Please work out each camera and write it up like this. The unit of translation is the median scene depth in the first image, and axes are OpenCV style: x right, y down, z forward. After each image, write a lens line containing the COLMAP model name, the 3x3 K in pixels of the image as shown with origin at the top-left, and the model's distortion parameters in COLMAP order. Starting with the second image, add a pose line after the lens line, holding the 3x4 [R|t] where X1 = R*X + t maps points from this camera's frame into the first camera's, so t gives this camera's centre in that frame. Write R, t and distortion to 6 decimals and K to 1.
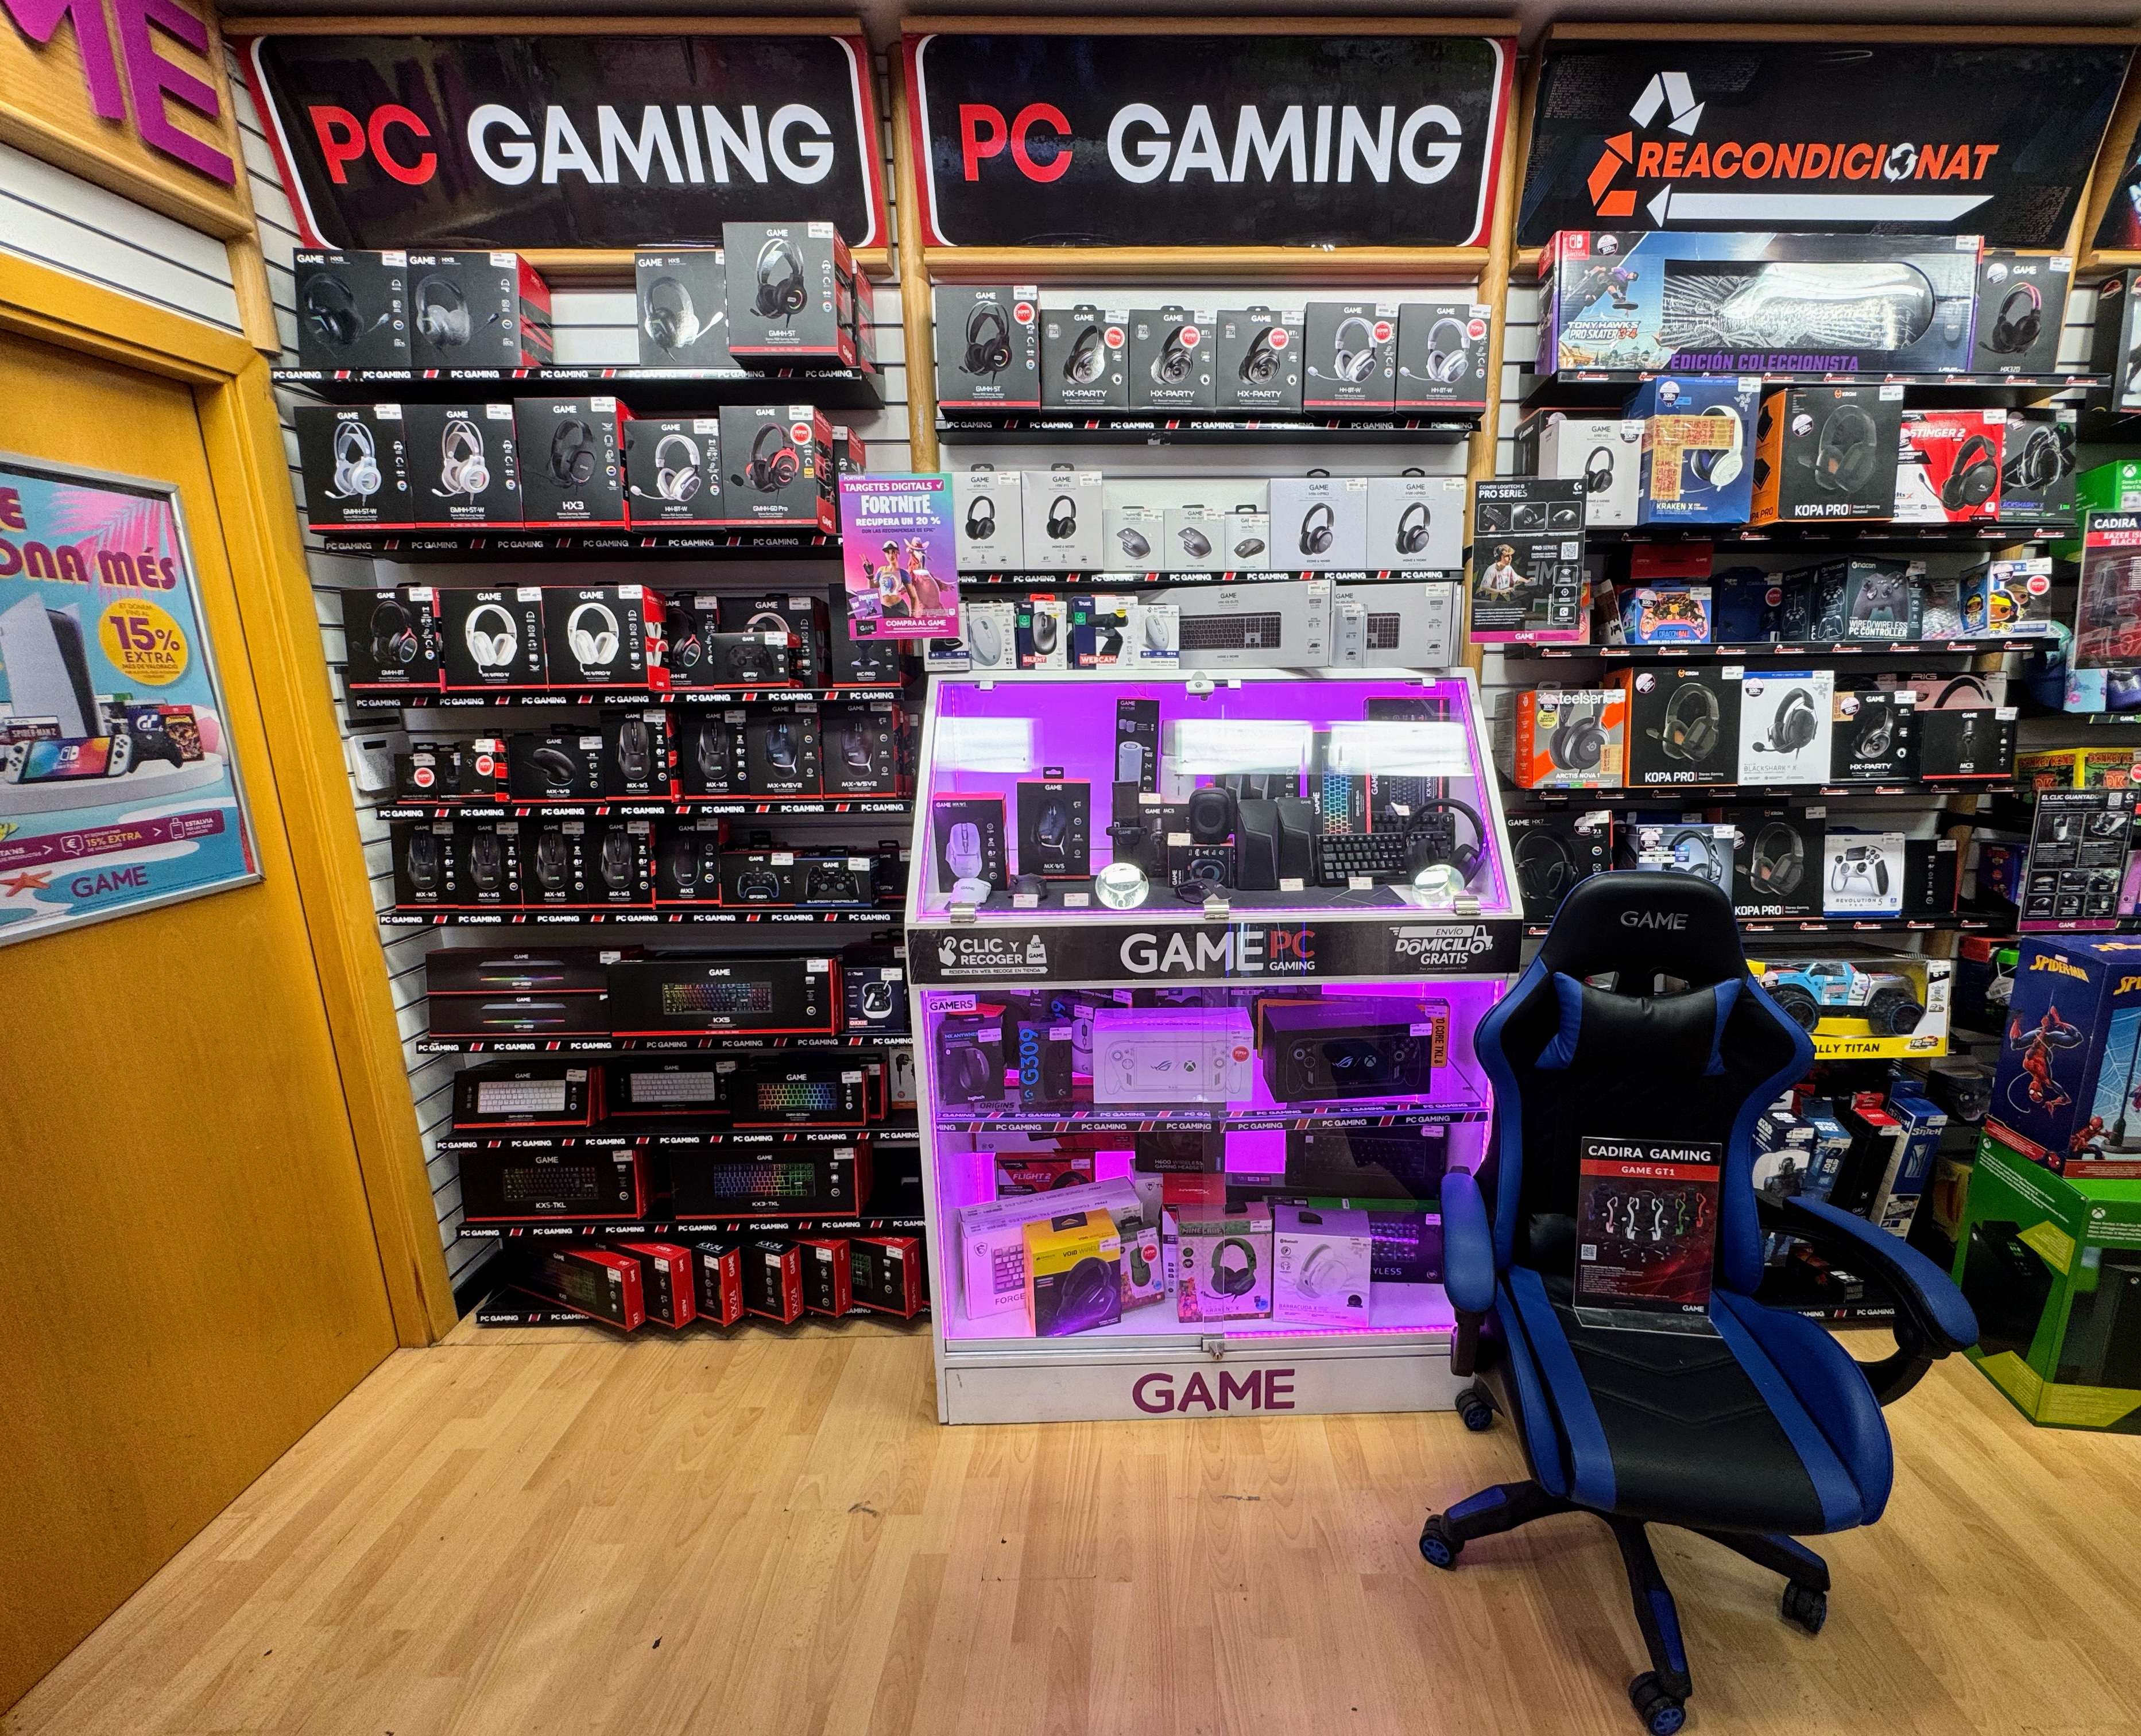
lens RADIAL K [[927.6, 0, 1160.2], [0, 927.6, 870.2], [0, 0, 1]] dist [-0.002495, -0.000236]
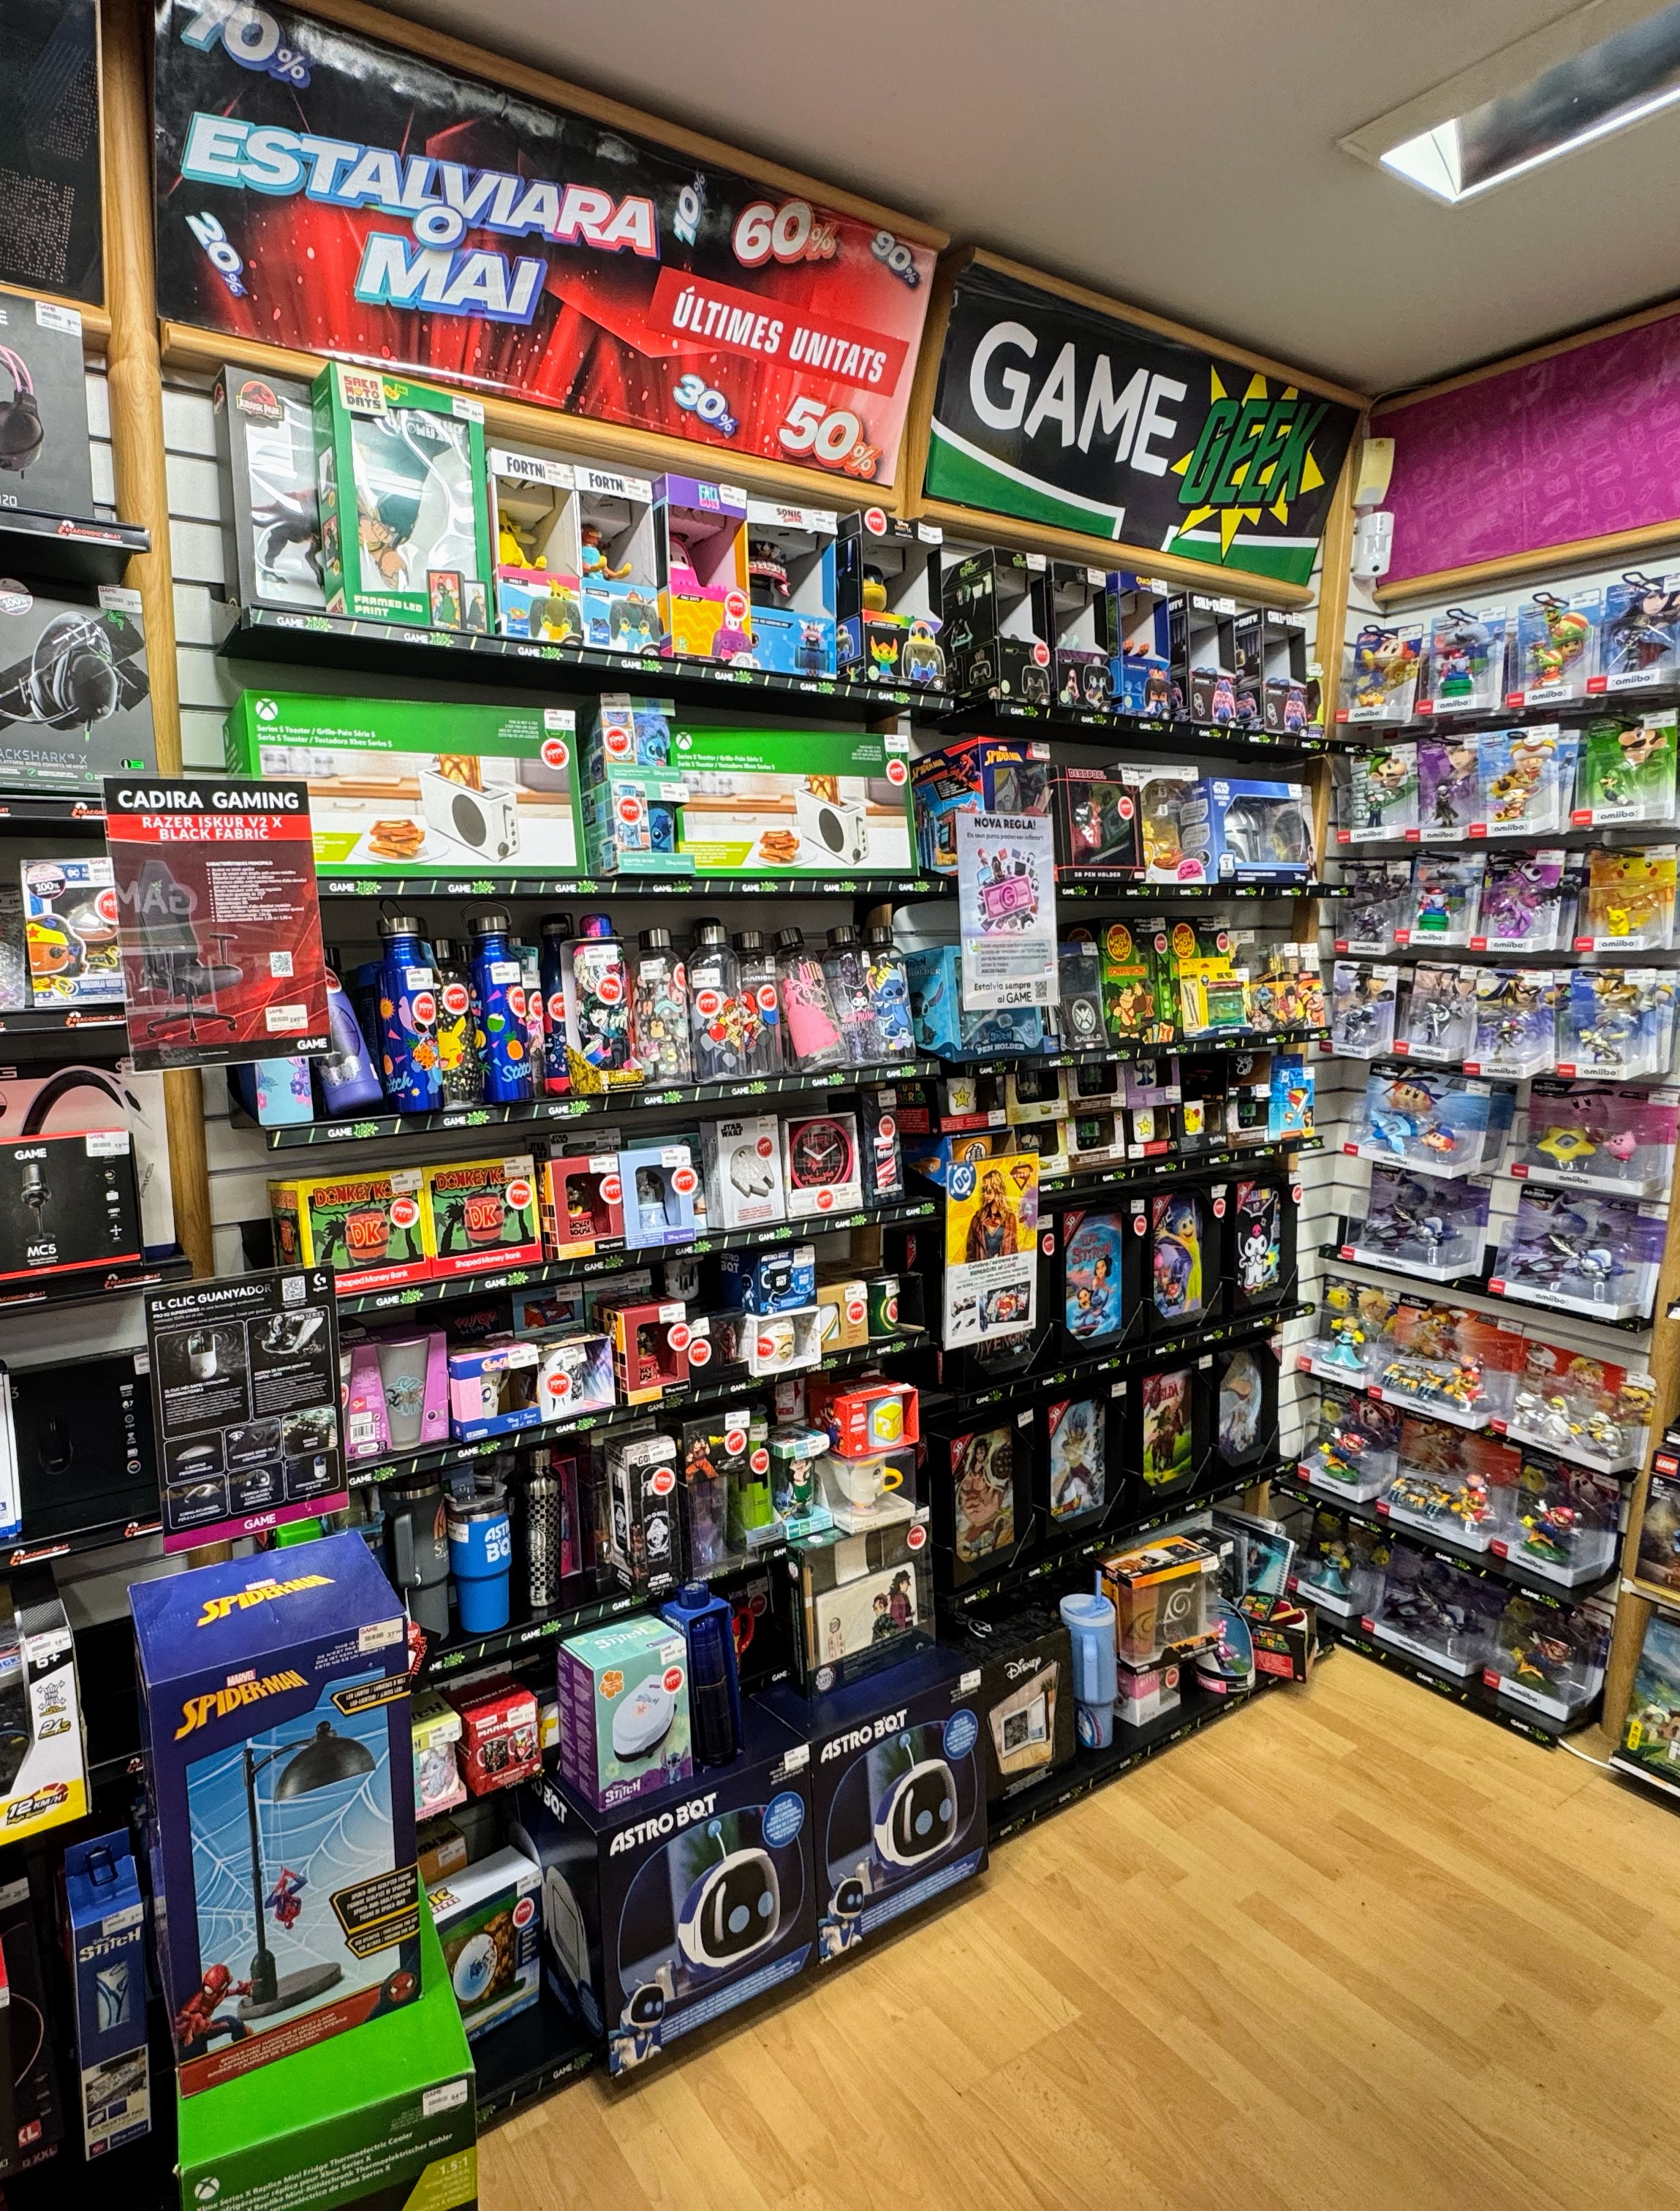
lens RADIAL K [[1178.1, 0, 587.7], [0, 1178.1, 1109.9], [0, 0, 1]] dist [-0.003475, 0.000471]
pose [[0.882660, -0.074973, 0.463993, 0.849912], [0.104610, 0.993771, -0.038426, -0.134803], [-0.458222, 0.082456, 0.885005, 0.279903]]
